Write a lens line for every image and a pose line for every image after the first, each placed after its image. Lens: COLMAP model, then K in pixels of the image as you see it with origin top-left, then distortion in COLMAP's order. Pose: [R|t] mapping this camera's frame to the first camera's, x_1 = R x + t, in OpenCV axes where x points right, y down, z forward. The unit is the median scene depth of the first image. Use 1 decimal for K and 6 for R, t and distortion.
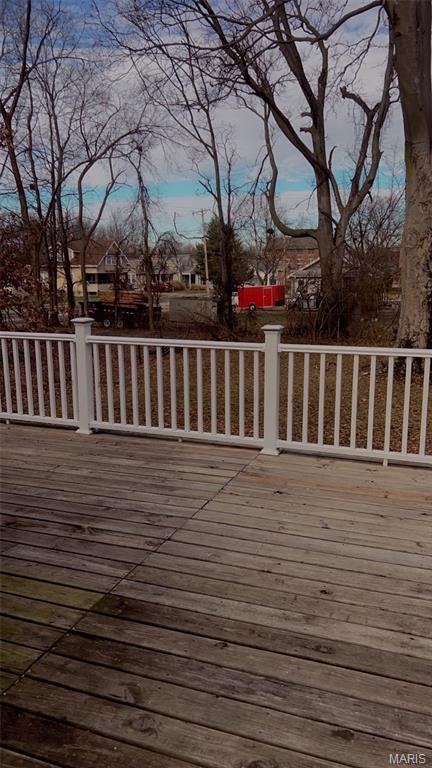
lens RADIAL K [[616.4, 0, 216.5], [0, 616.4, 385.8], [0, 0, 1]] dist [0.094069, -0.116110]
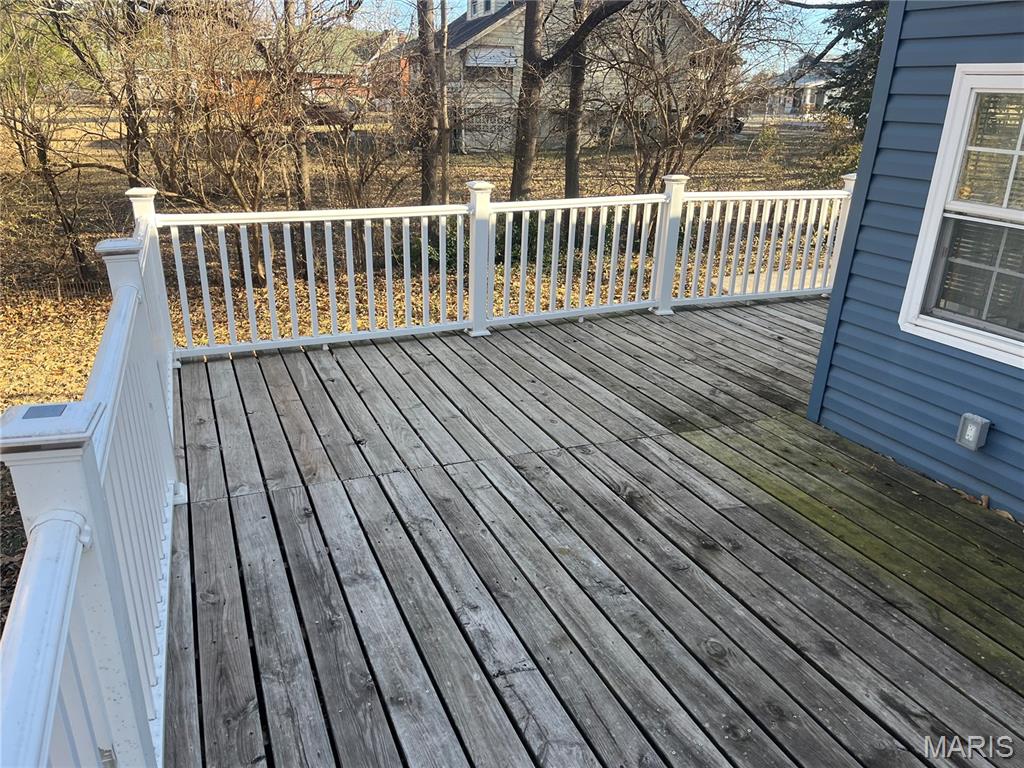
lens RADIAL K [[776.9, 0, 509.2], [0, 776.9, 384.2], [0, 0, 1]] dist [0.105257, -0.215930]
pose [[-0.688025, -0.249950, 0.681283, -0.770498], [0.128329, 0.882109, 0.453228, -0.341096], [-0.714251, 0.399260, -0.574837, 1.716434]]
